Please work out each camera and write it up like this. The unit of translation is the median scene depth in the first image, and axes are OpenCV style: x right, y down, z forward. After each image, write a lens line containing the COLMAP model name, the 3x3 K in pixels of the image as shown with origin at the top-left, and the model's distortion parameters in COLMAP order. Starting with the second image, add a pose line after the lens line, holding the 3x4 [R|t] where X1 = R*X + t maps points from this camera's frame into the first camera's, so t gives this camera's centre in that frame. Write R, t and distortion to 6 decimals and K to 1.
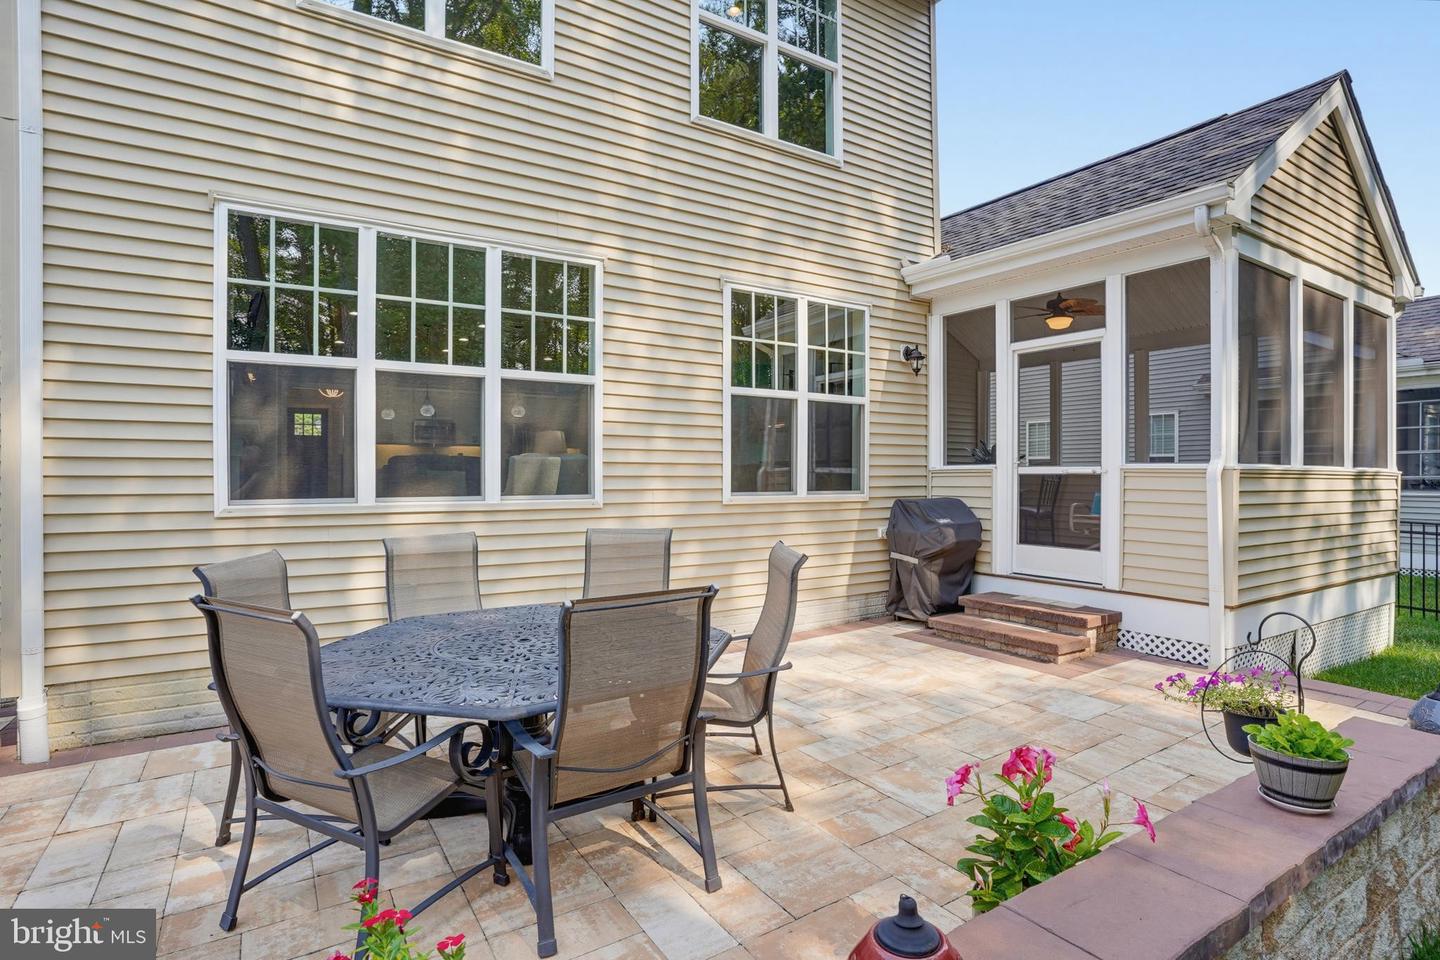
lens RADIAL K [[727.4, 0, 713.2], [0, 727.4, 476.6], [0, 0, 1]] dist [-0.077002, 0.045346]
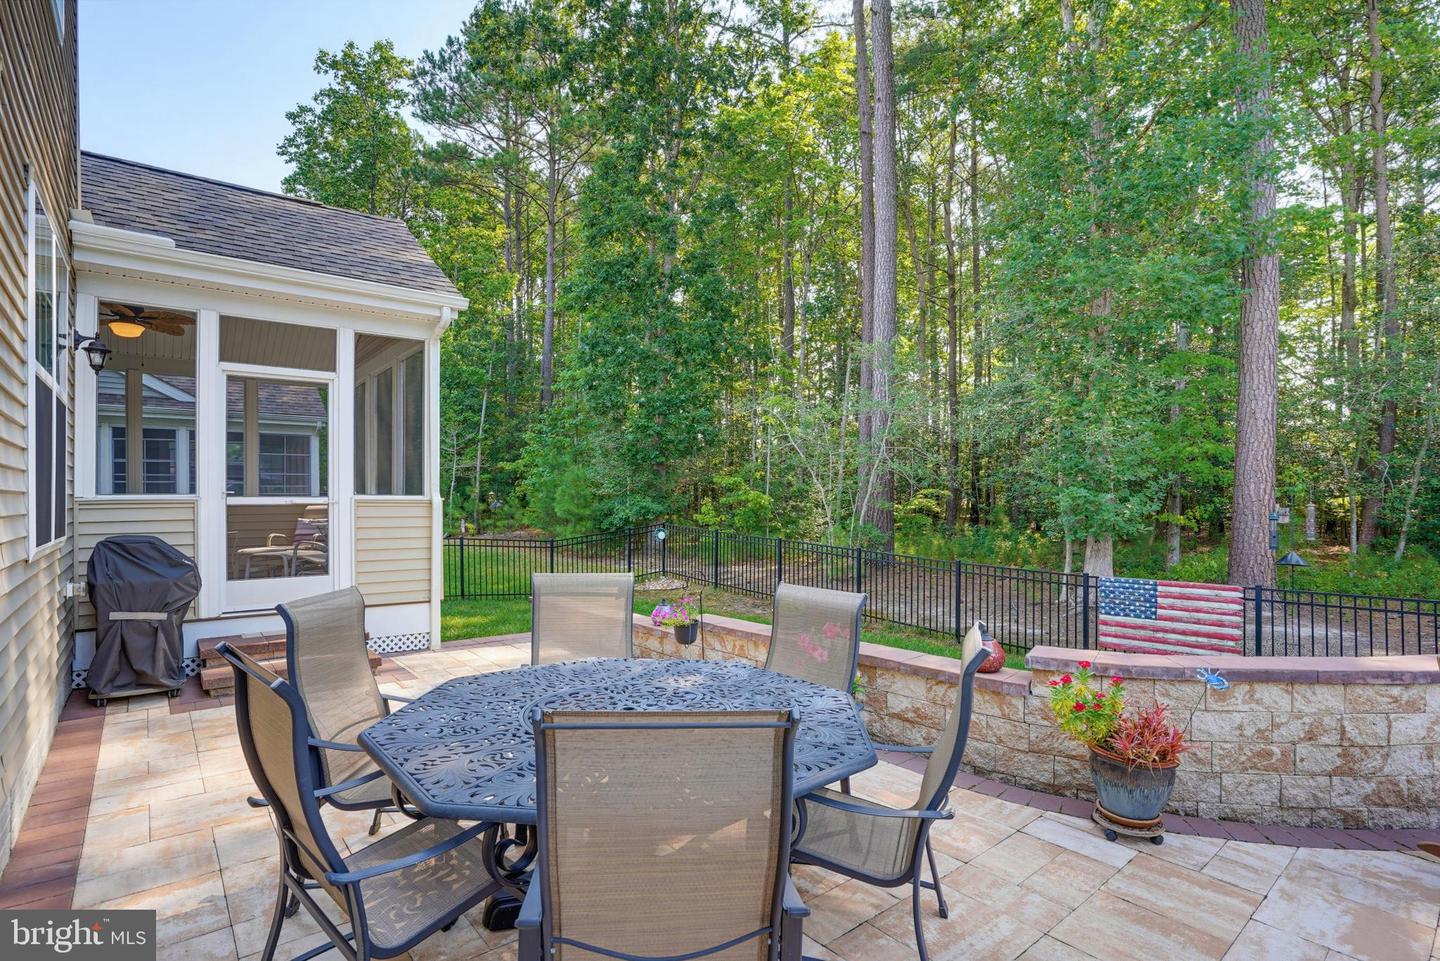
lens RADIAL K [[701.2, 0, 719.9], [0, 701.2, 510.7], [0, 0, 1]] dist [-0.037295, 0.000070]
pose [[-0.116059, -0.011990, 0.993170, -0.569821], [-0.000242, 0.999927, 0.012043, -0.008172], [-0.993242, 0.001157, -0.116053, 0.518609]]
